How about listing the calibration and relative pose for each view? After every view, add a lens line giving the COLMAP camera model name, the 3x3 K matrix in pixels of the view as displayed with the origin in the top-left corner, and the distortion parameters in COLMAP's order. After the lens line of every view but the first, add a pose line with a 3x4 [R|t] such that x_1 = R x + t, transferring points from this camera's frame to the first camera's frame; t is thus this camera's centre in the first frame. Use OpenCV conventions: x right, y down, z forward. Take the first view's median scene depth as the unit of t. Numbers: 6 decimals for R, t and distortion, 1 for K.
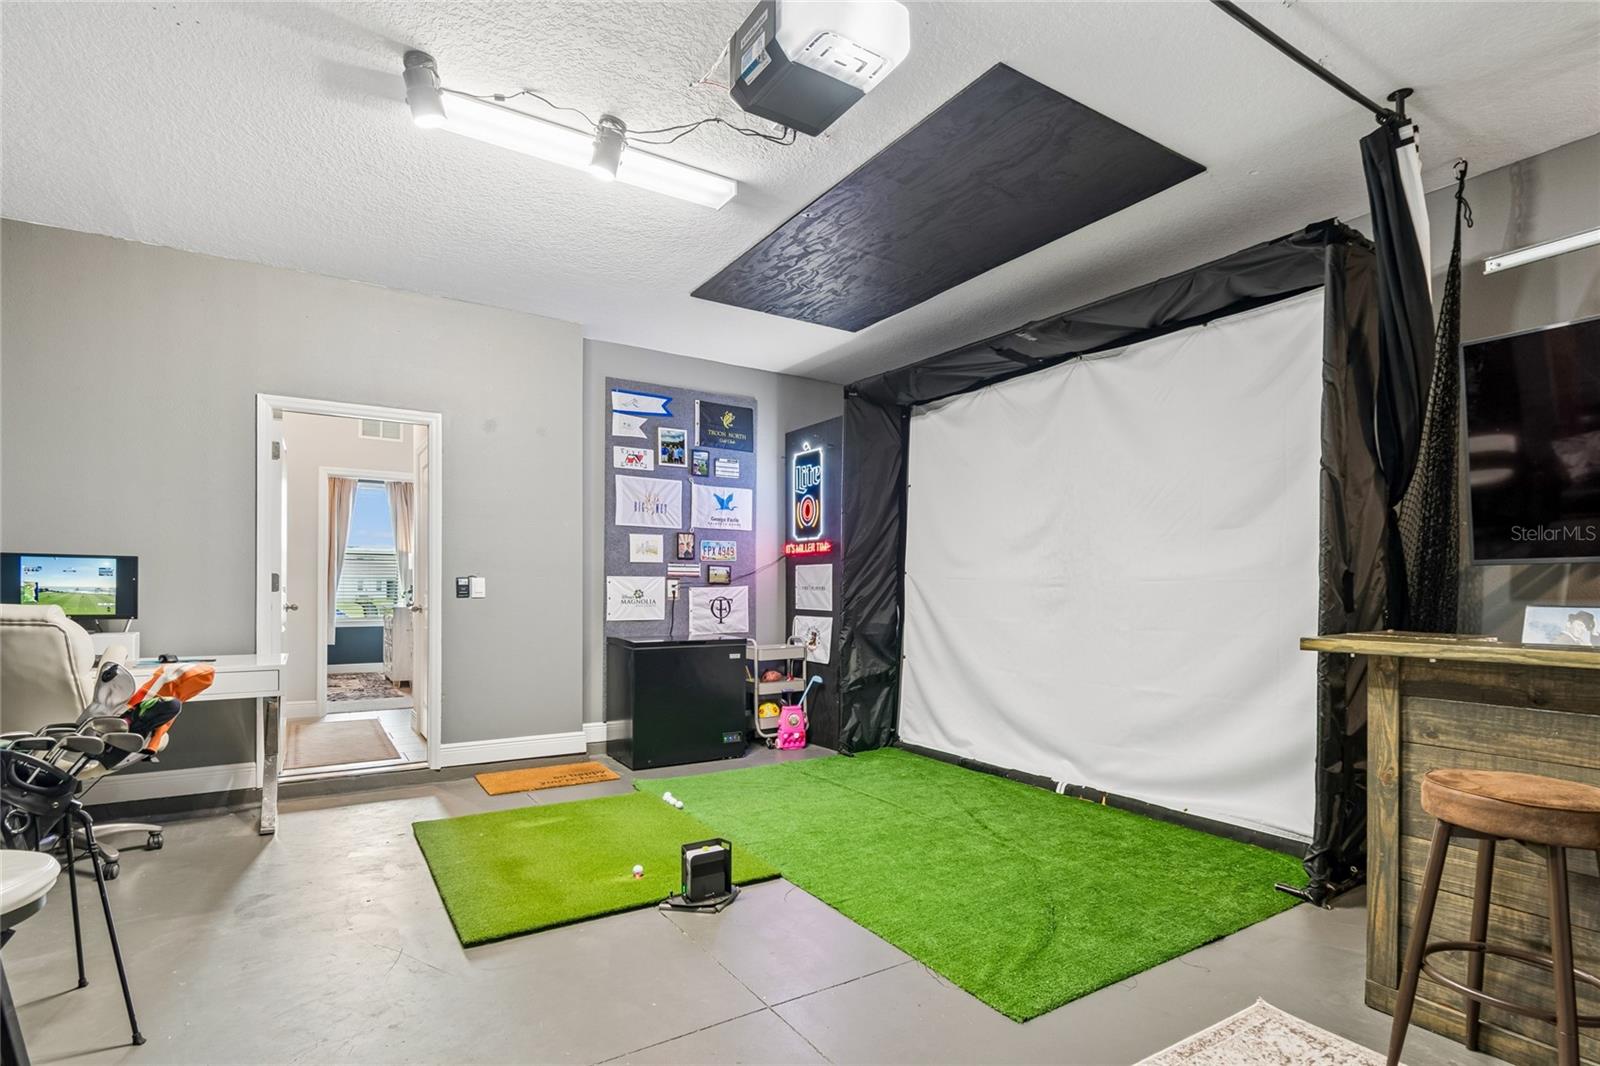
lens RADIAL K [[793.1, 0, 801.1], [0, 793.1, 603.8], [0, 0, 1]] dist [0.000673, -0.000125]
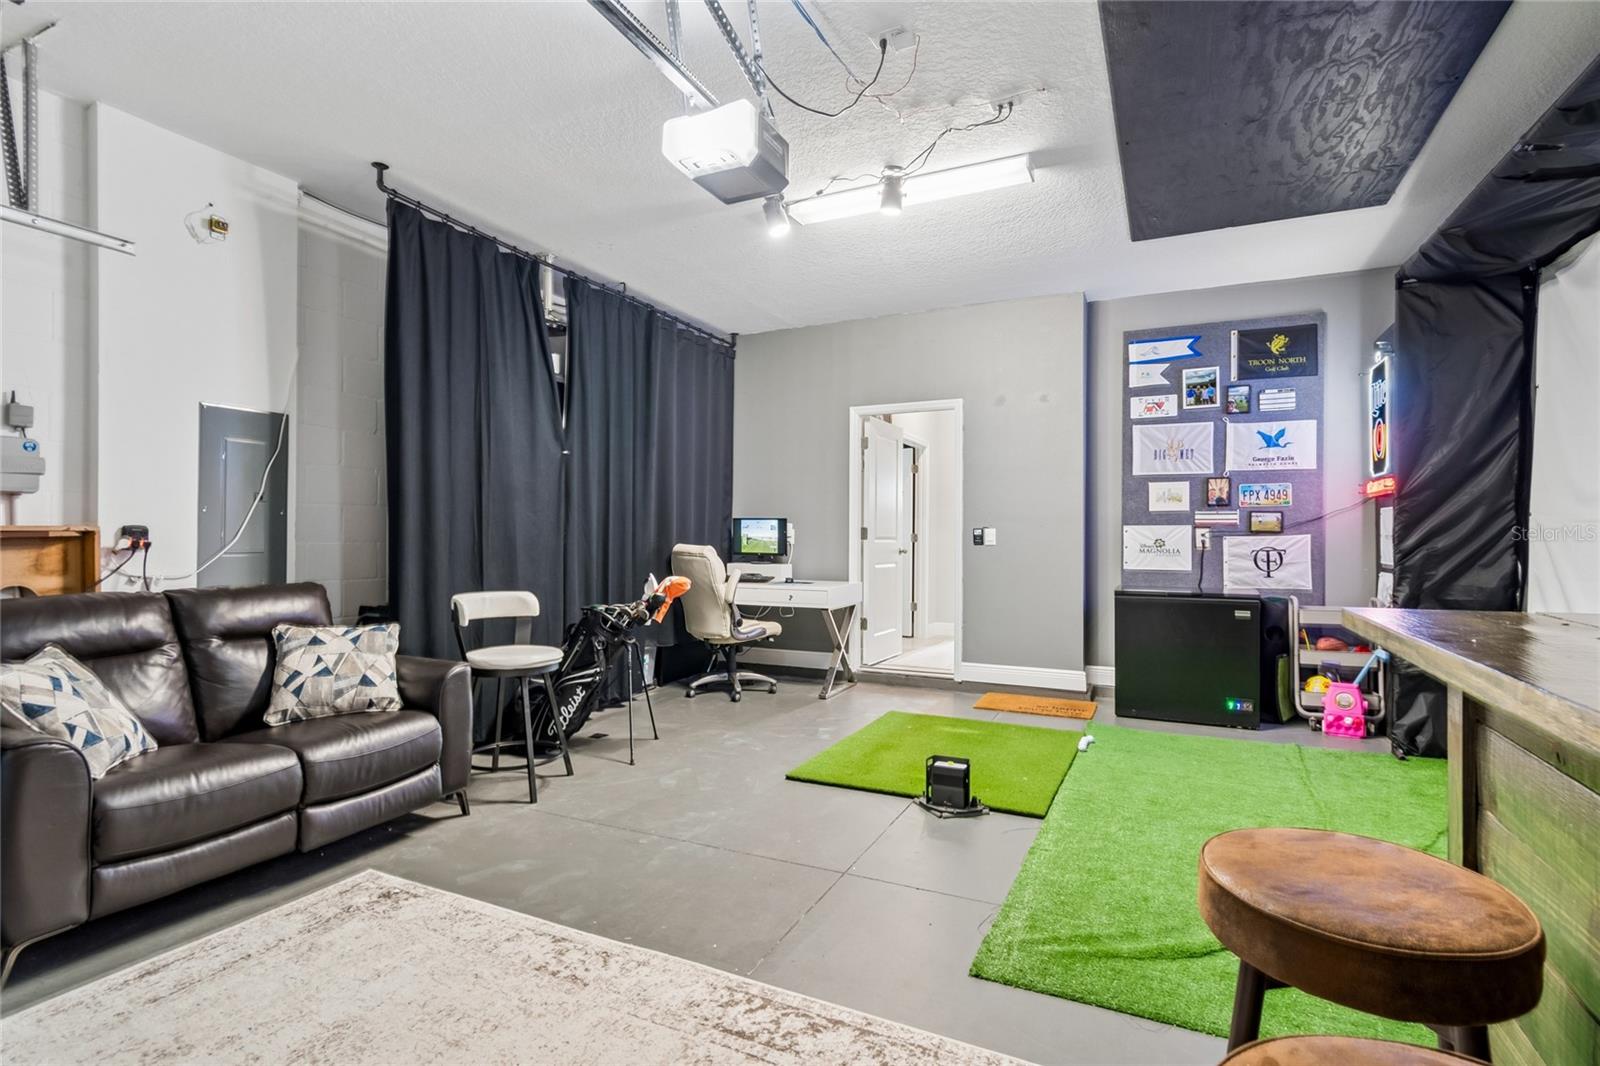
lens RADIAL K [[775.7, 0, 804.1], [0, 775.7, 543.2], [0, 0, 1]] dist [0.001369, -0.000577]
pose [[0.528658, 0.004367, -0.848824, 0.370300], [-0.017833, 0.999823, -0.005963, 0.000909], [0.848648, 0.018290, 0.528642, 0.115853]]
